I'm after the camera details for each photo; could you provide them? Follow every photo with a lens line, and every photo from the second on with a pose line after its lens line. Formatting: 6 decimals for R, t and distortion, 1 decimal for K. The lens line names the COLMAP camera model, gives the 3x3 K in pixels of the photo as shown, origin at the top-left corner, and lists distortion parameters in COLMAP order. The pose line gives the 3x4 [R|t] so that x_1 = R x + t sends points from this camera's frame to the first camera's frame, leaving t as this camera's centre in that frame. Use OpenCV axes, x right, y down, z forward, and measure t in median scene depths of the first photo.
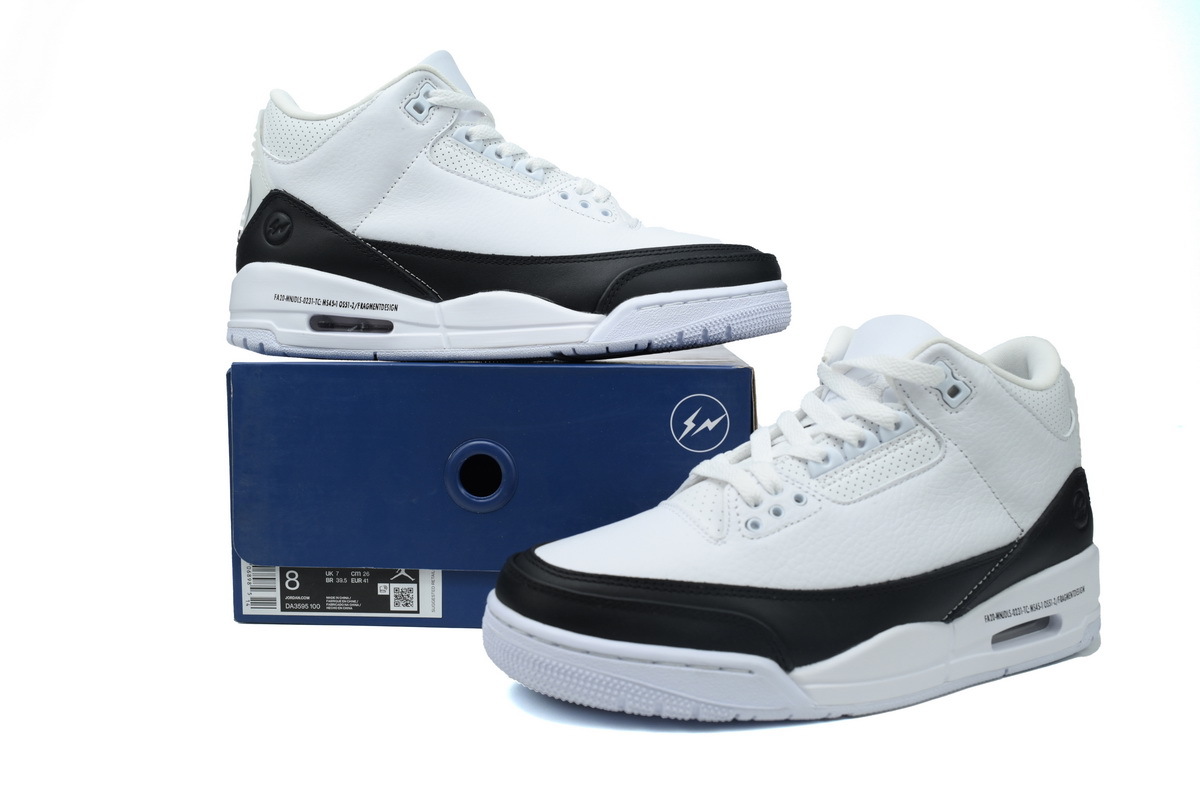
lens RADIAL K [[1133.5, 0, 599.2], [0, 1133.5, 427.5], [0, 0, 1]] dist [-0.004780, 0.002609]
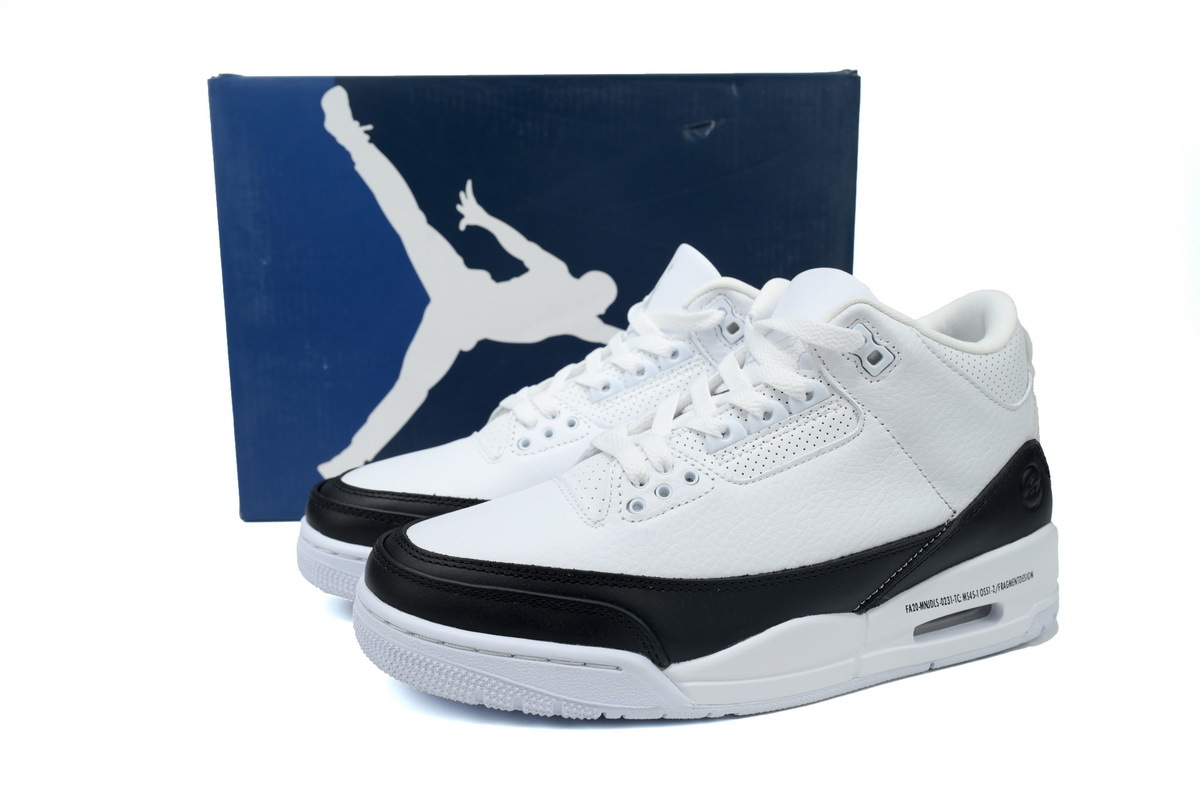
lens RADIAL K [[1133.5, 0, 599.2], [0, 1133.5, 427.5], [0, 0, 1]] dist [-0.004780, 0.002609]
pose [[0.995573, 0.009450, -0.093512, 0.182637], [-0.002800, 0.997473, 0.070985, -0.040292], [0.093946, -0.070409, 0.993084, 0.088174]]
